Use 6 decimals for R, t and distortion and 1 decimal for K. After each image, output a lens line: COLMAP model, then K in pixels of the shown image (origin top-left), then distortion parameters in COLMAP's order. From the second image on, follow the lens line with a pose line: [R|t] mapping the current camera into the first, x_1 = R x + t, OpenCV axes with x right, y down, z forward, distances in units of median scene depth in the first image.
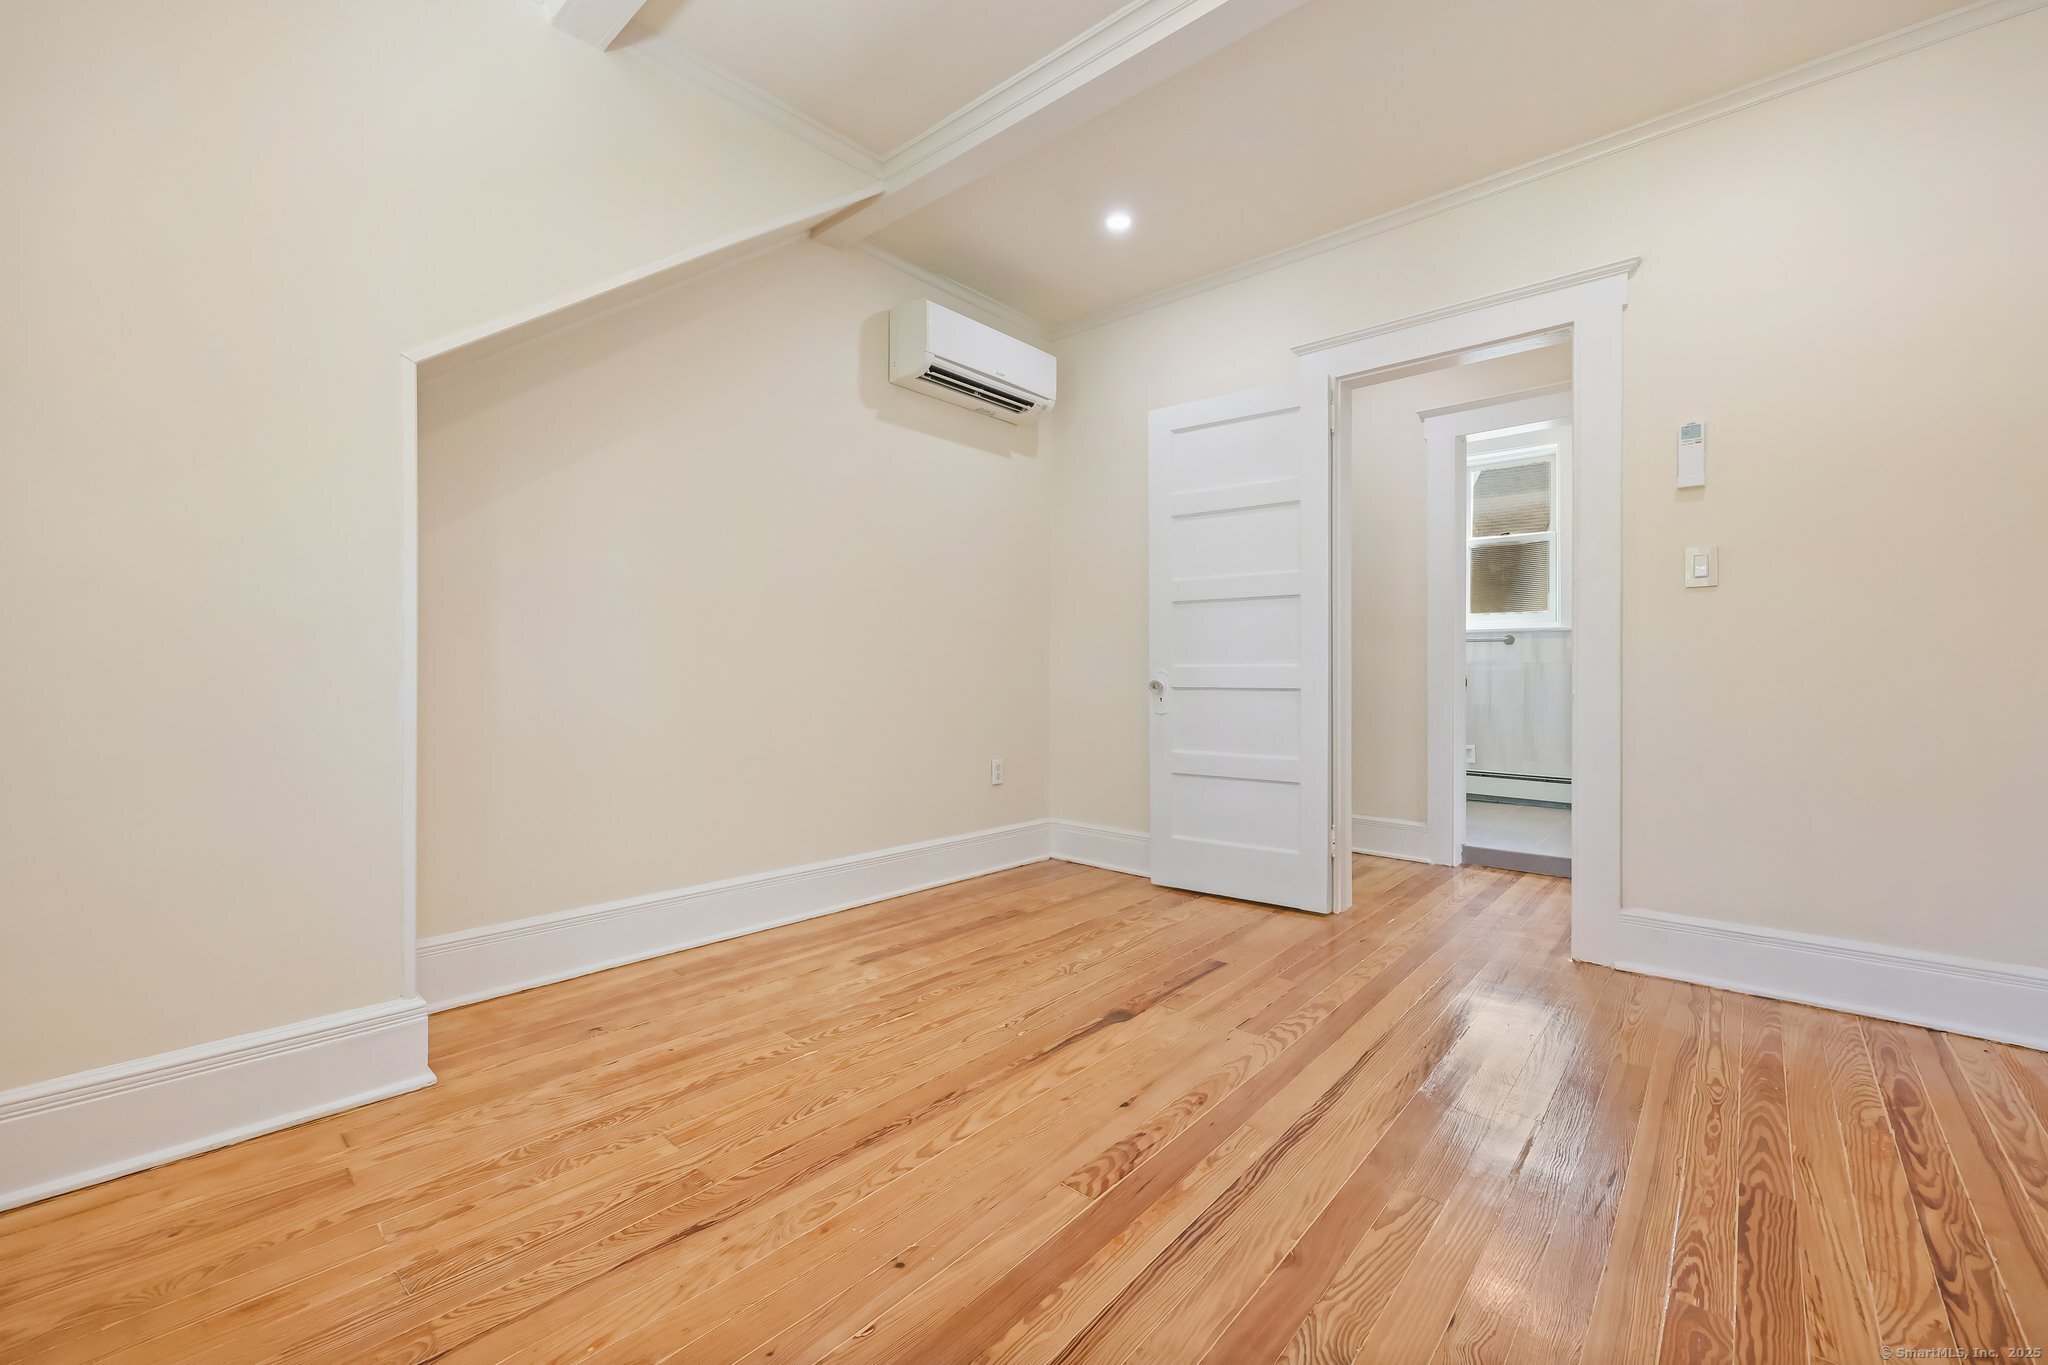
lens RADIAL K [[826.8, 0, 1026.9], [0, 826.8, 676.7], [0, 0, 1]] dist [0.000076, -0.000121]
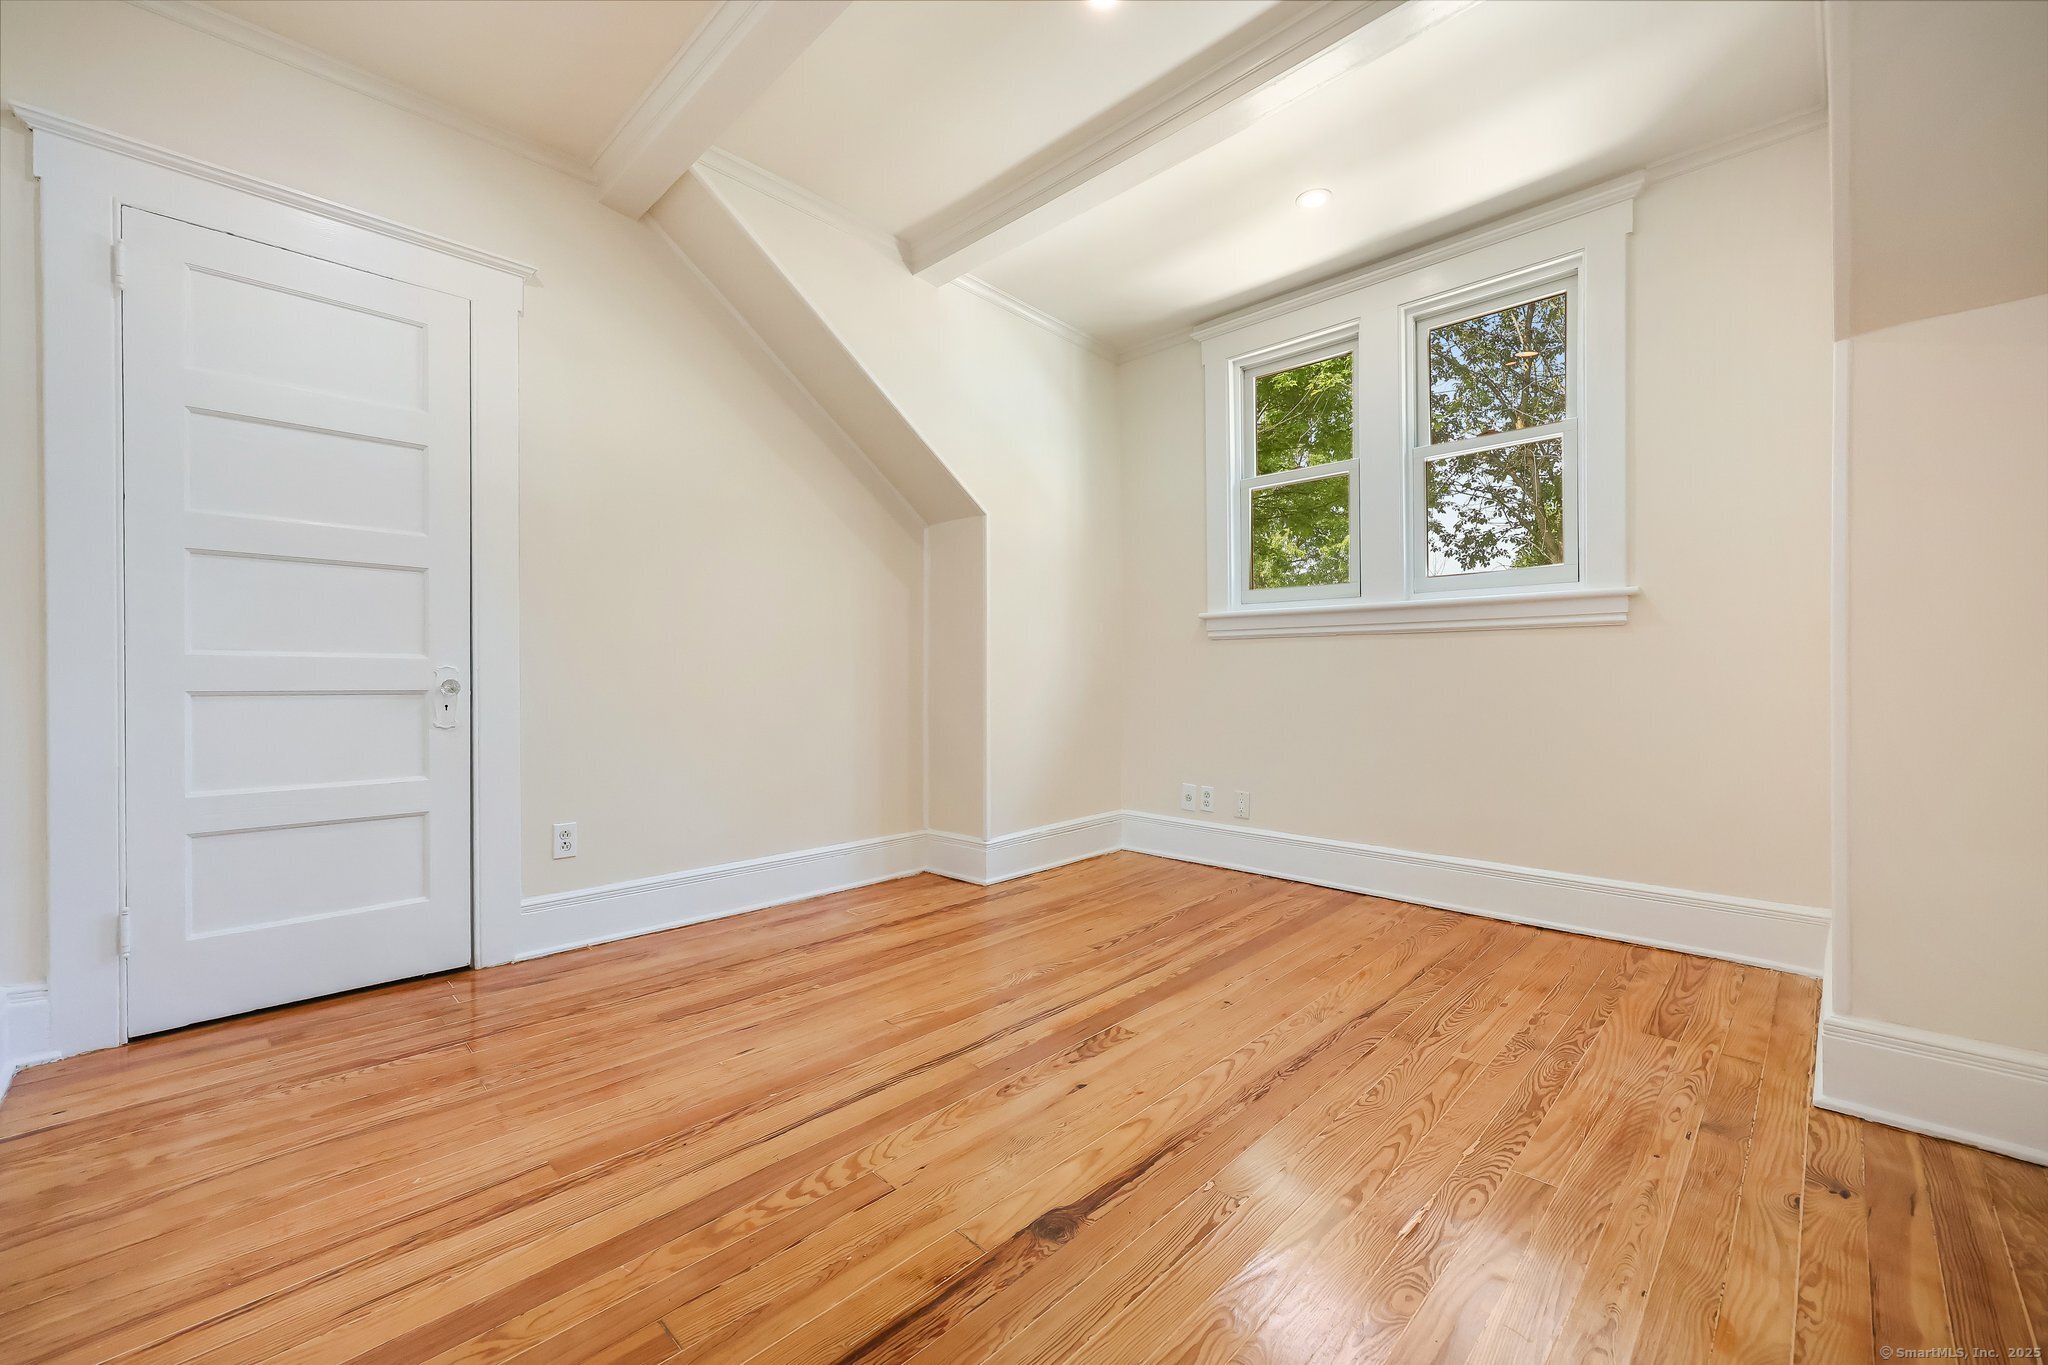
lens RADIAL K [[826.8, 0, 1019.6], [0, 826.8, 672.8], [0, 0, 1]] dist [0.000076, -0.000121]
pose [[-0.997976, 0.000860, 0.063579, 0.127700], [0.001234, 0.999982, 0.005846, -0.007364], [-0.063572, 0.005913, -0.997960, 2.010561]]
